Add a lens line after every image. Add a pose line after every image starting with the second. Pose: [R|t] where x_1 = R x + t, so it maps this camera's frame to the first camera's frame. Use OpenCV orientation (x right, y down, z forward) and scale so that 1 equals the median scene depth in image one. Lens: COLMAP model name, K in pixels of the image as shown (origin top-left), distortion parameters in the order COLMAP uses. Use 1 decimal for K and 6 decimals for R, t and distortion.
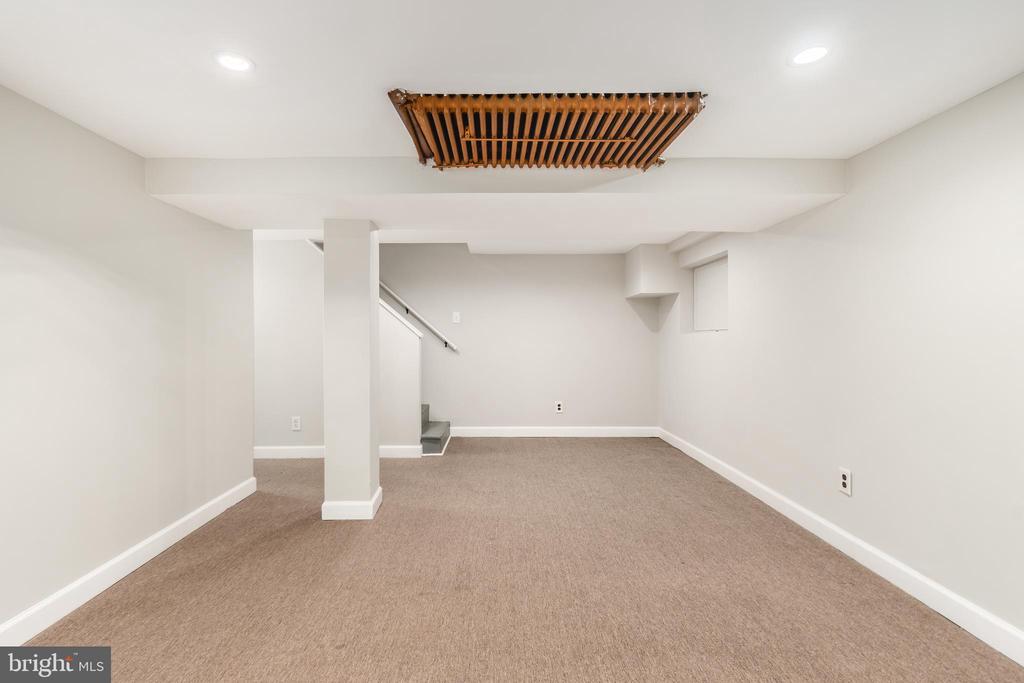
lens RADIAL K [[460.2, 0, 506.8], [0, 460.2, 329.1], [0, 0, 1]] dist [-0.001663, -0.000126]
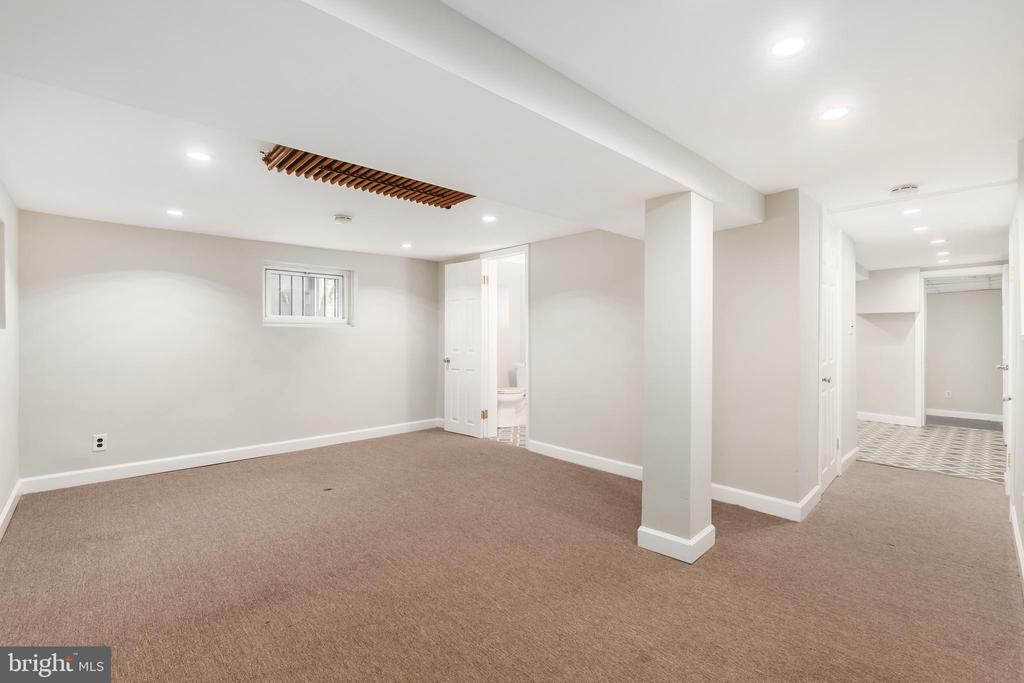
lens RADIAL K [[471.7, 0, 497.6], [0, 471.7, 337.7], [0, 0, 1]] dist [0.002765, 0.000757]
pose [[-0.769293, 0.001088, -0.638895, 0.415397], [0.004058, 0.999987, -0.003182, 0.018835], [0.638883, -0.005041, -0.769287, 1.310803]]
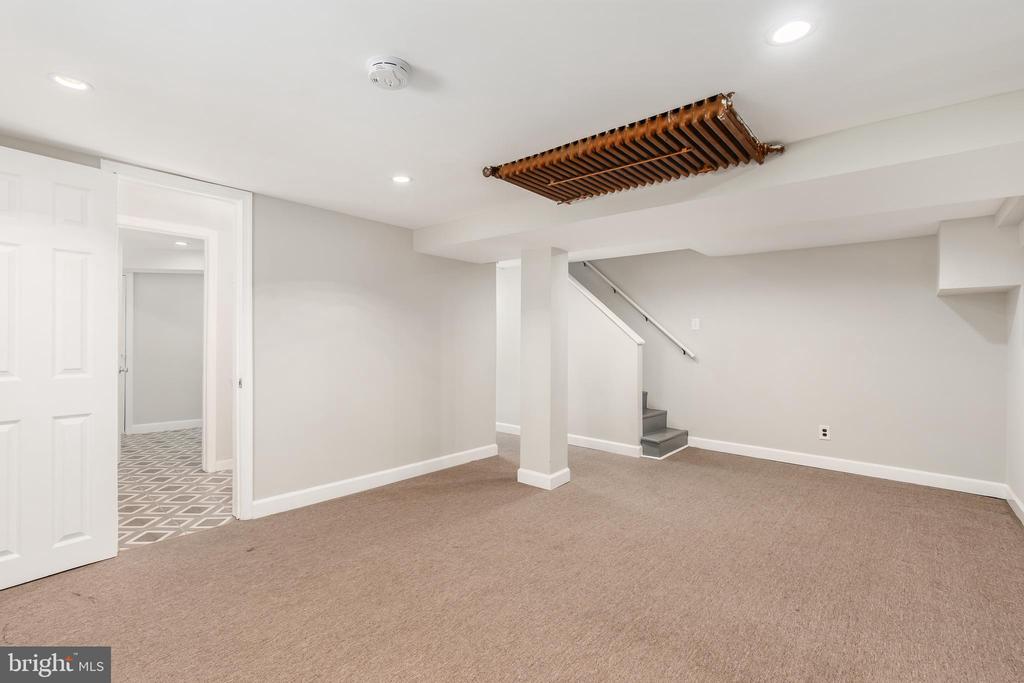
lens RADIAL K [[471.7, 0, 497.6], [0, 471.7, 337.7], [0, 0, 1]] dist [0.002765, 0.000757]
pose [[0.738821, 0.010542, -0.673819, 0.391086], [-0.006214, 0.999942, 0.008831, -0.005168], [0.673873, -0.002338, 0.738843, -0.024020]]
